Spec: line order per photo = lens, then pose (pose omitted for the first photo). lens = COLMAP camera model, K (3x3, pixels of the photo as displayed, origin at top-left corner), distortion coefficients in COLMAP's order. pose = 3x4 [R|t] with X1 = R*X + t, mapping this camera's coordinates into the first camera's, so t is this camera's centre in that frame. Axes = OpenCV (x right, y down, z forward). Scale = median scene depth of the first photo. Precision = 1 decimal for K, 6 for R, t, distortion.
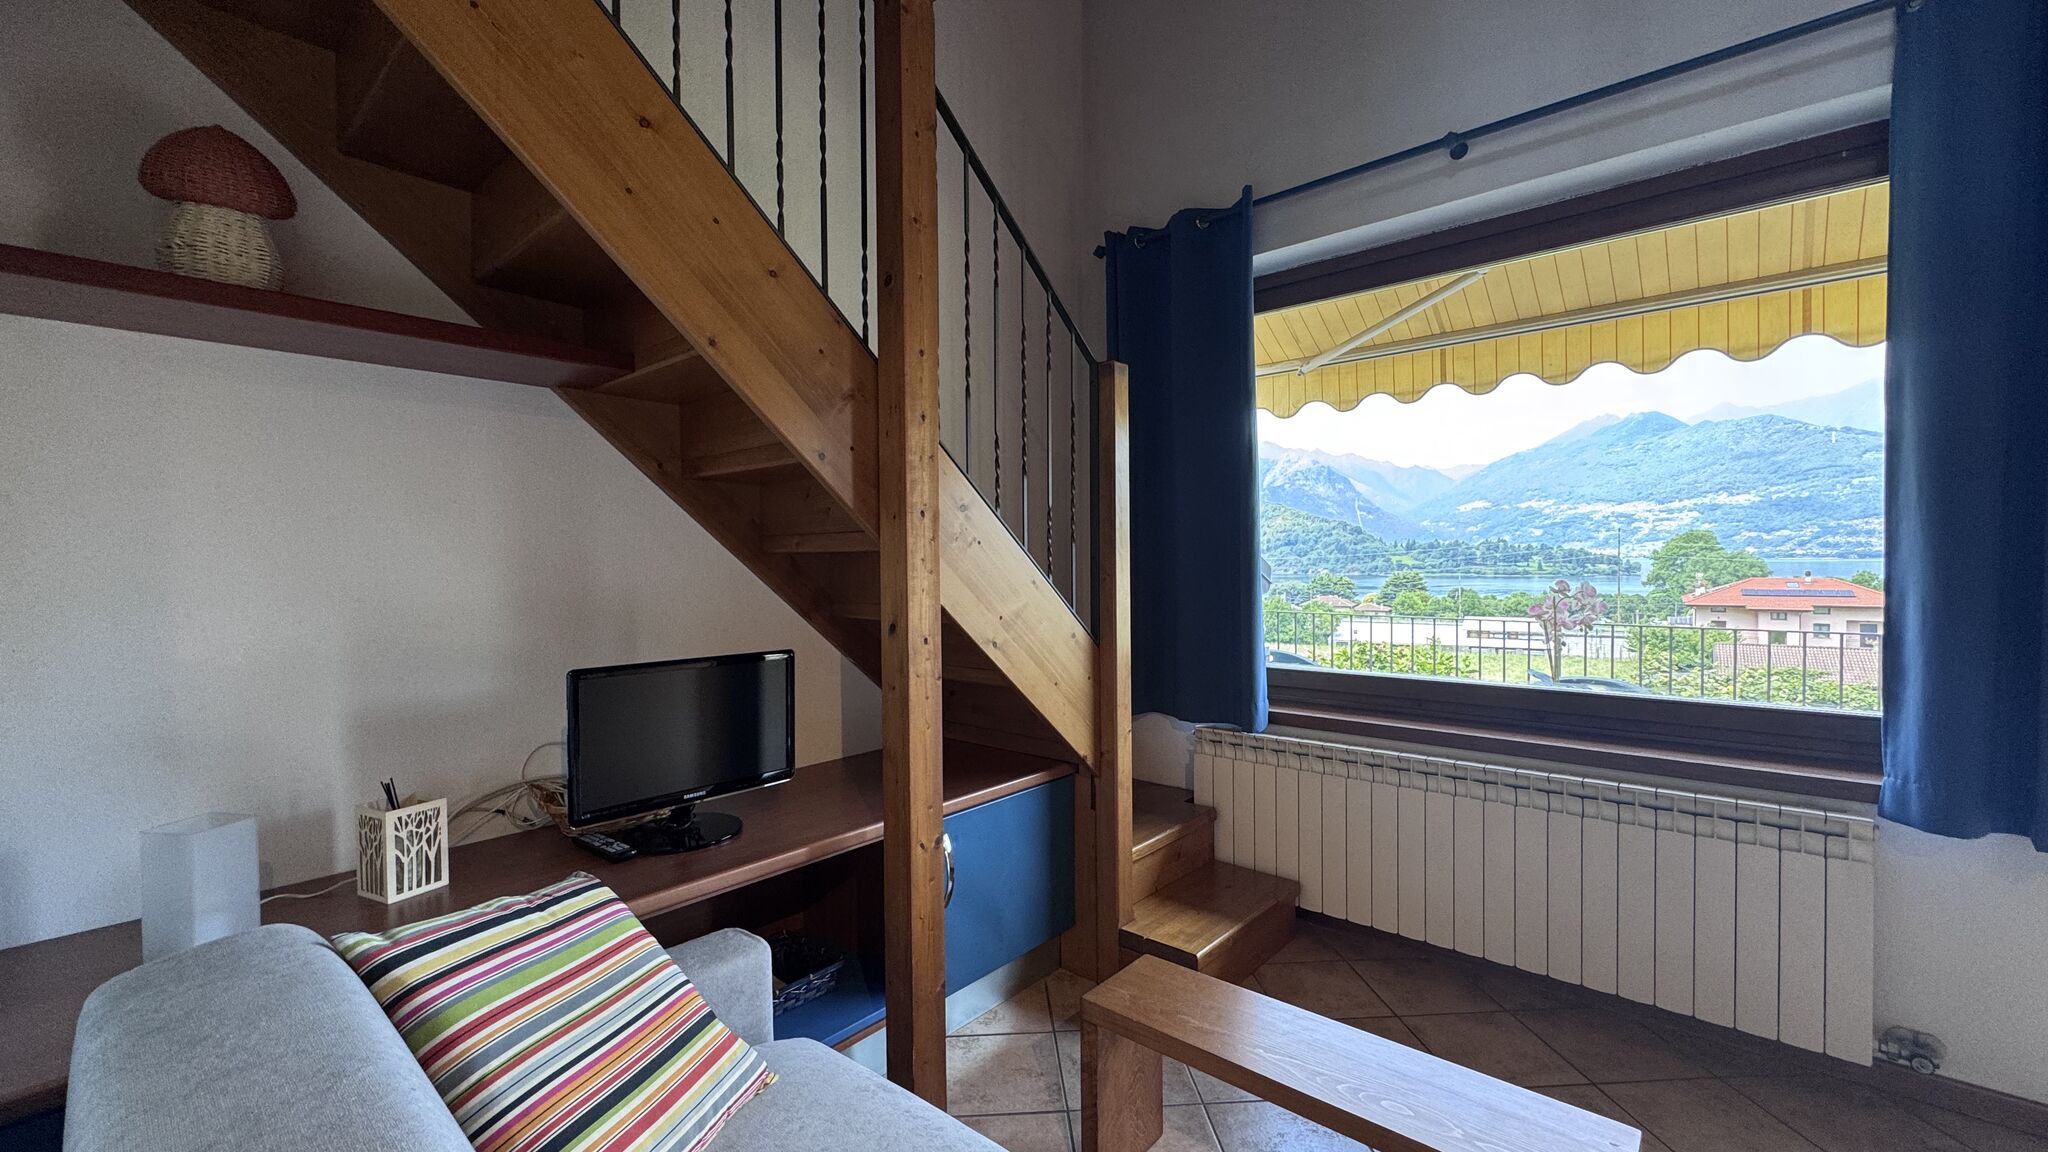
lens RADIAL K [[822.8, 0, 1022.3], [0, 822.8, 563.1], [0, 0, 1]] dist [-0.005565, 0.001039]
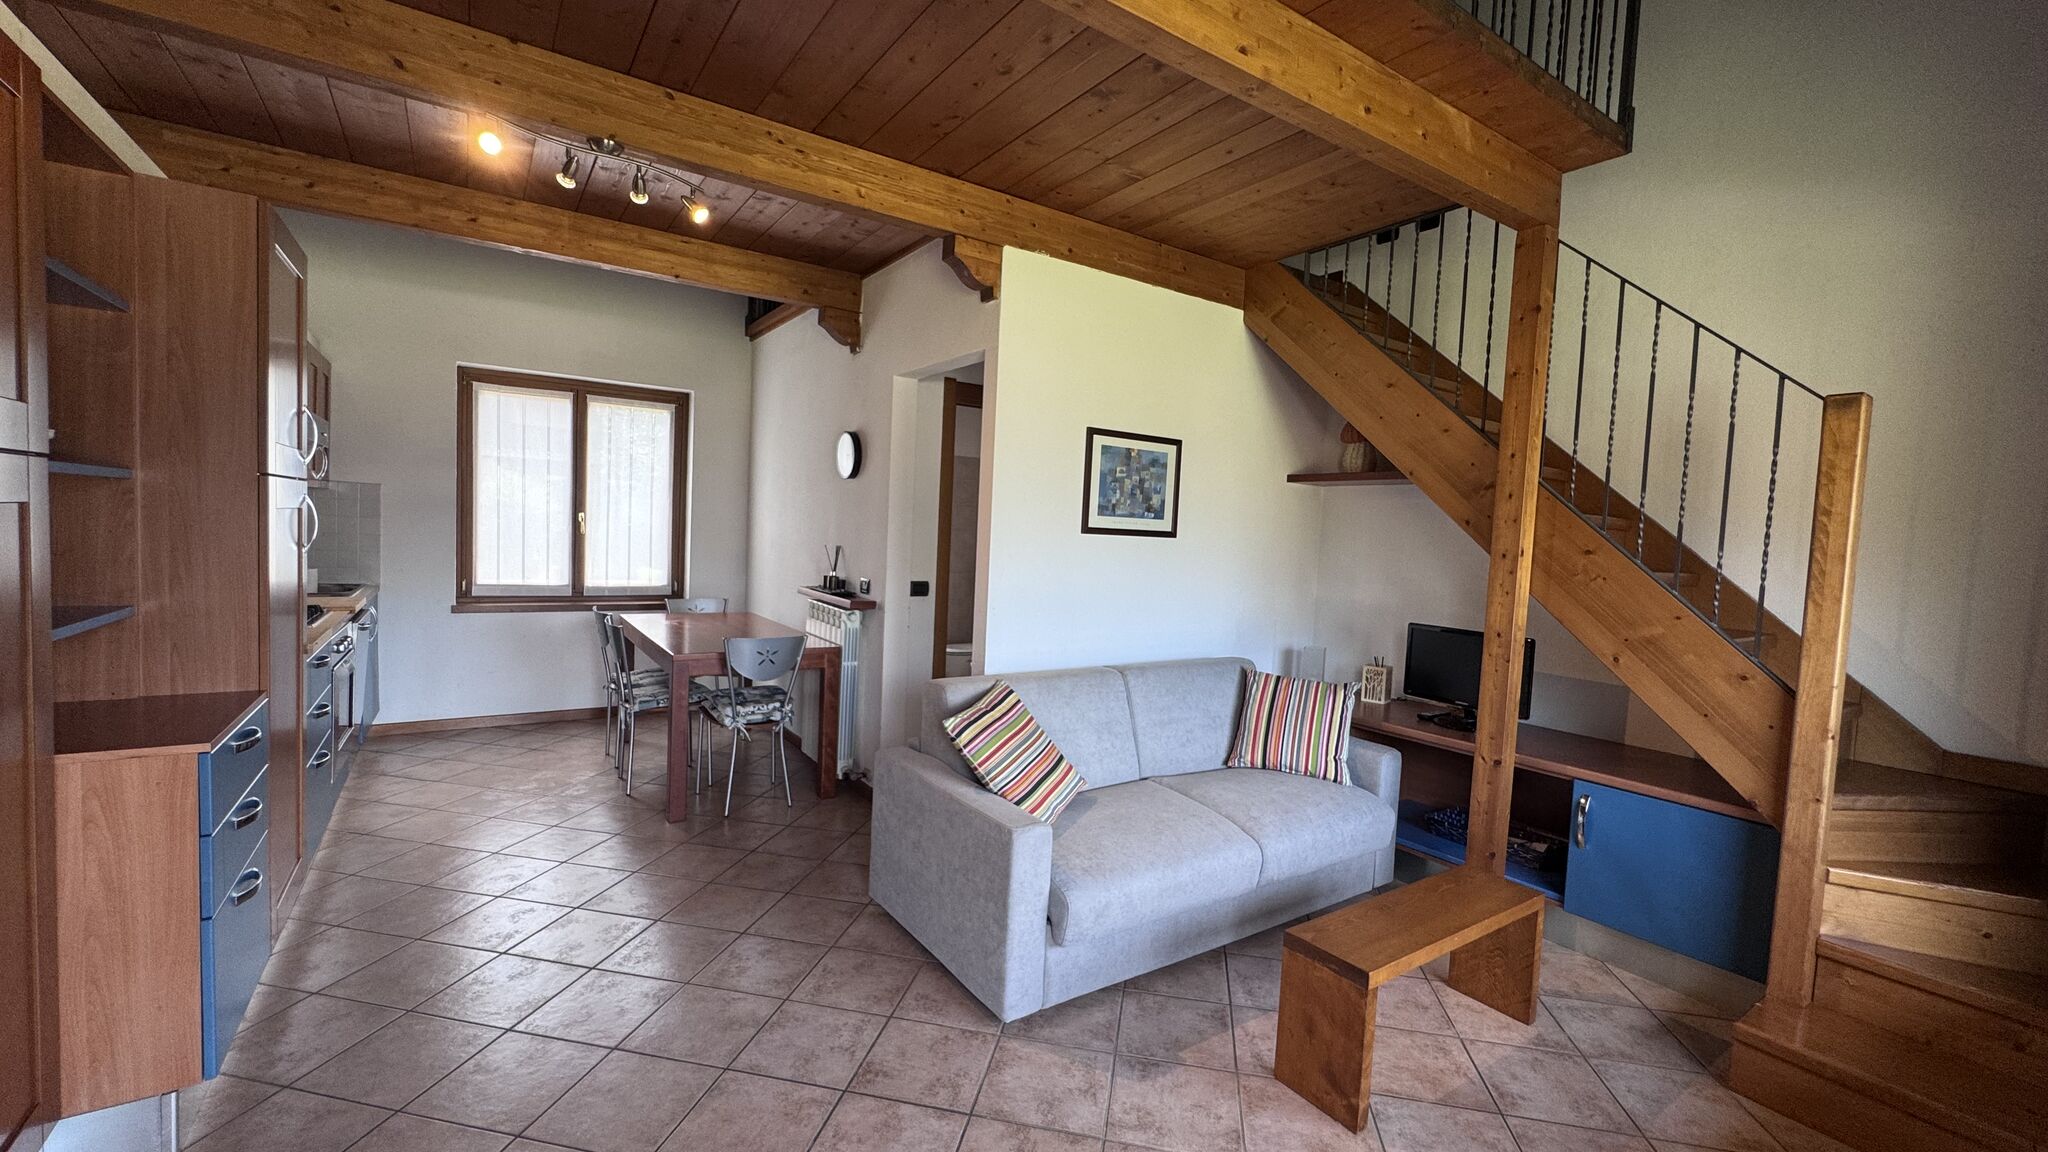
lens RADIAL K [[822.8, 0, 1023.4], [0, 822.8, 576.2], [0, 0, 1]] dist [-0.005565, 0.001039]
pose [[-0.247570, 0.053253, -0.967405, 1.040957], [-0.046783, 0.996667, 0.066836, -0.053352], [0.967740, 0.061804, -0.244254, 0.299728]]
